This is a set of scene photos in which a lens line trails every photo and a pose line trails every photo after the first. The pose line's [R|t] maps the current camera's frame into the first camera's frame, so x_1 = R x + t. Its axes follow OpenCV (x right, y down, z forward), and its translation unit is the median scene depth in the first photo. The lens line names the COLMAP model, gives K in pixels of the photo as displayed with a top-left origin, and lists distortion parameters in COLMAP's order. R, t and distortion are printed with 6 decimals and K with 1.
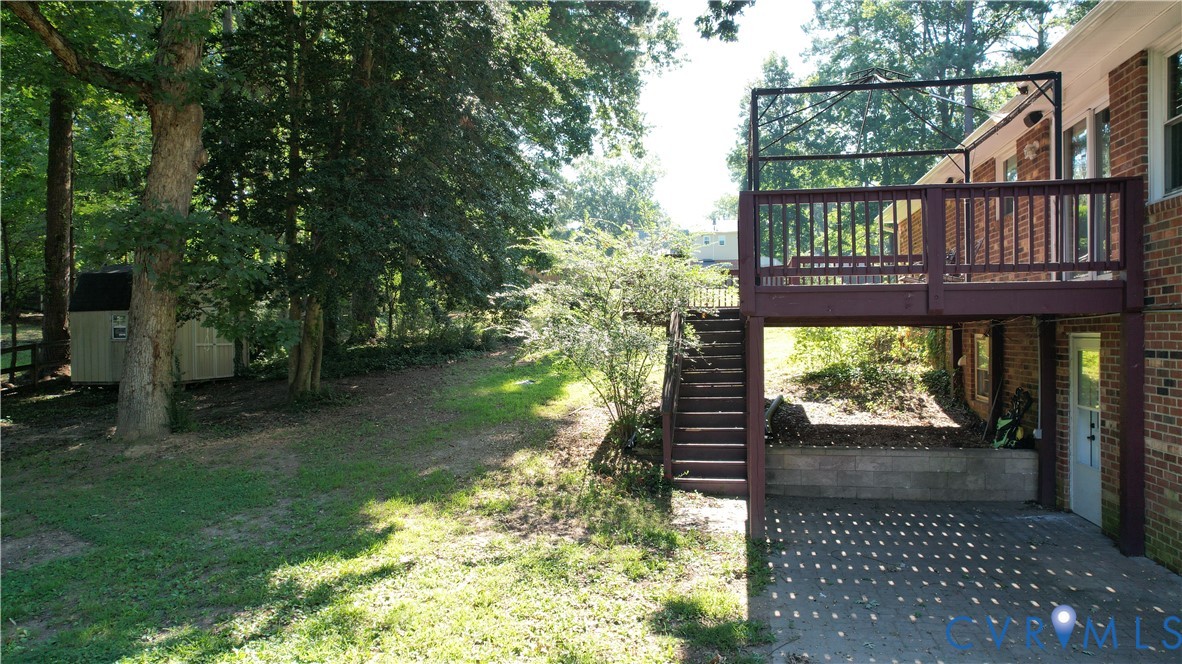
lens RADIAL K [[750.3, 0, 596.2], [0, 750.3, 335.7], [0, 0, 1]] dist [-0.059019, 0.053060]
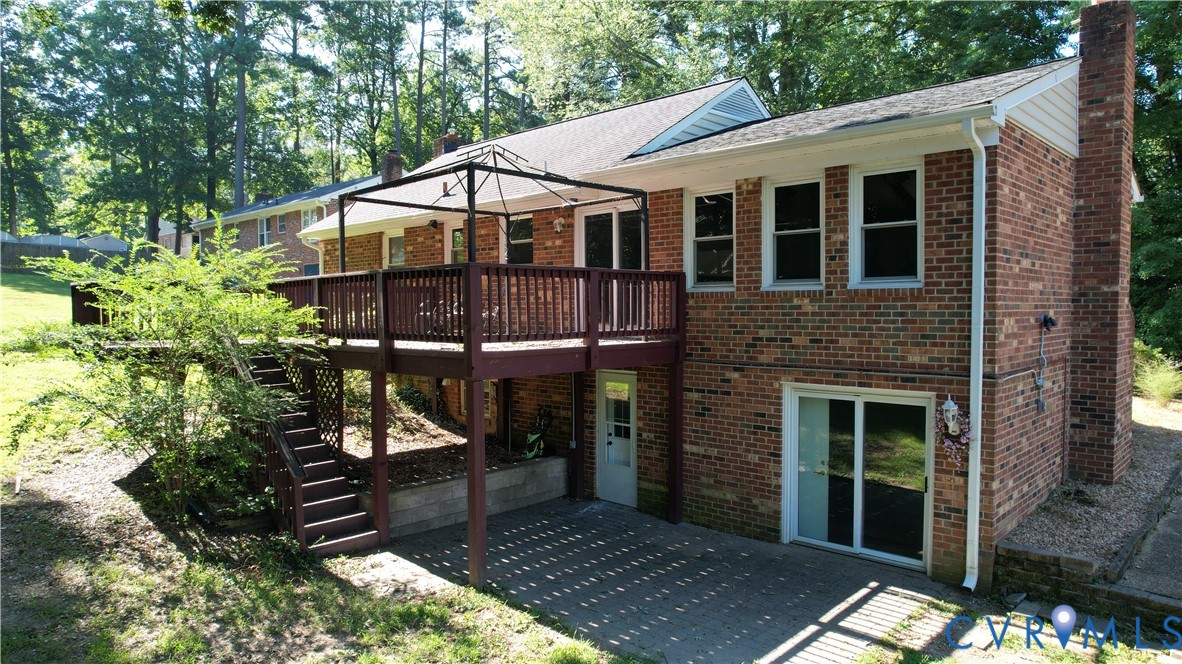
lens RADIAL K [[750.3, 0, 596.2], [0, 750.3, 335.7], [0, 0, 1]] dist [-0.059019, 0.053060]
pose [[0.556850, -0.027284, 0.830165, -0.532321], [0.003122, 0.999522, 0.030756, -0.112895], [-0.830607, -0.014535, 0.556669, 0.249965]]
